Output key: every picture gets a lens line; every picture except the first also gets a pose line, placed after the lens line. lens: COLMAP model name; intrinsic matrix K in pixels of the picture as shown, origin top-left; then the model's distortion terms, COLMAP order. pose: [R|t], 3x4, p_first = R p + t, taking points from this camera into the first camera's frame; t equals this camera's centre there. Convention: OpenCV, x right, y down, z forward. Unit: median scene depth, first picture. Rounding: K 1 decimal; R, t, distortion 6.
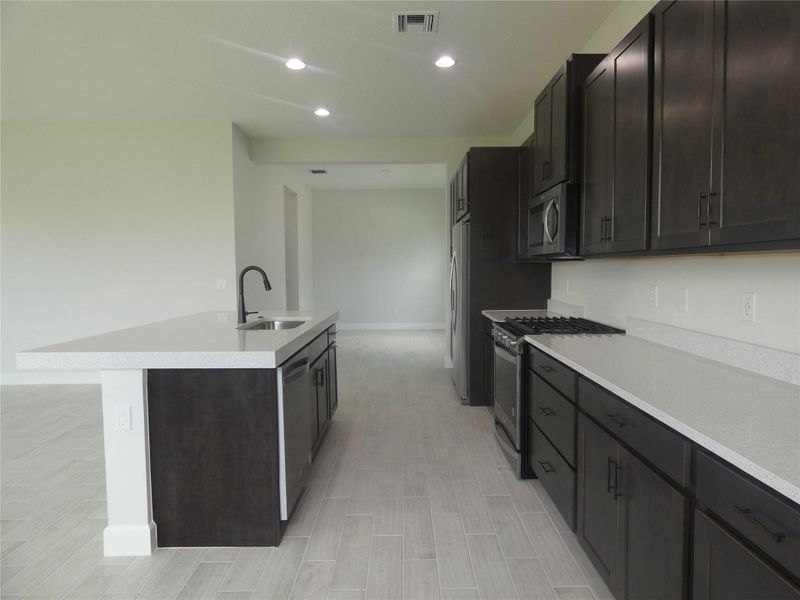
lens RADIAL K [[484.4, 0, 400.4], [0, 484.4, 296.8], [0, 0, 1]] dist [-0.018390, 0.049737]
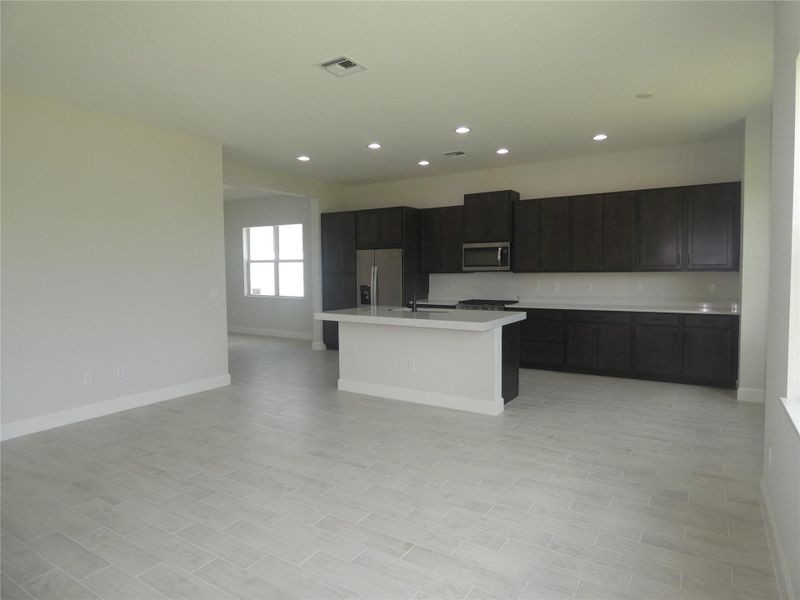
lens RADIAL K [[484.4, 0, 400.4], [0, 484.4, 296.8], [0, 0, 1]] dist [-0.018390, 0.049737]
pose [[0.535628, -0.048469, 0.843062, -1.786219], [0.054514, 0.998254, 0.022756, -0.039533], [-0.842693, 0.033770, 0.537335, 0.138140]]
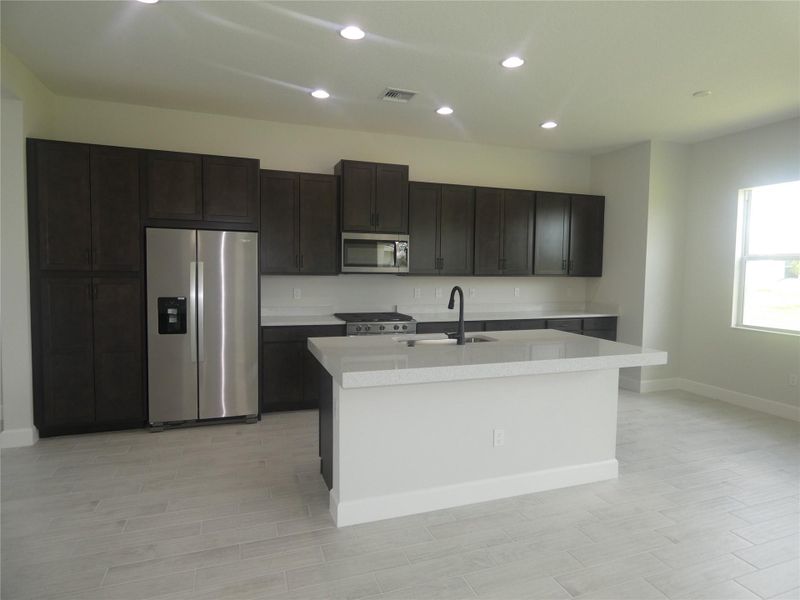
lens RADIAL K [[481.5, 0, 400.0], [0, 481.5, 300.0], [0, 0, 1]] dist [-0.004372, -0.001415]
pose [[-0.349244, -0.060149, 0.935099, -1.210728], [0.041147, 0.995991, 0.079433, -0.119871], [-0.936128, 0.066218, -0.345369, 1.470524]]
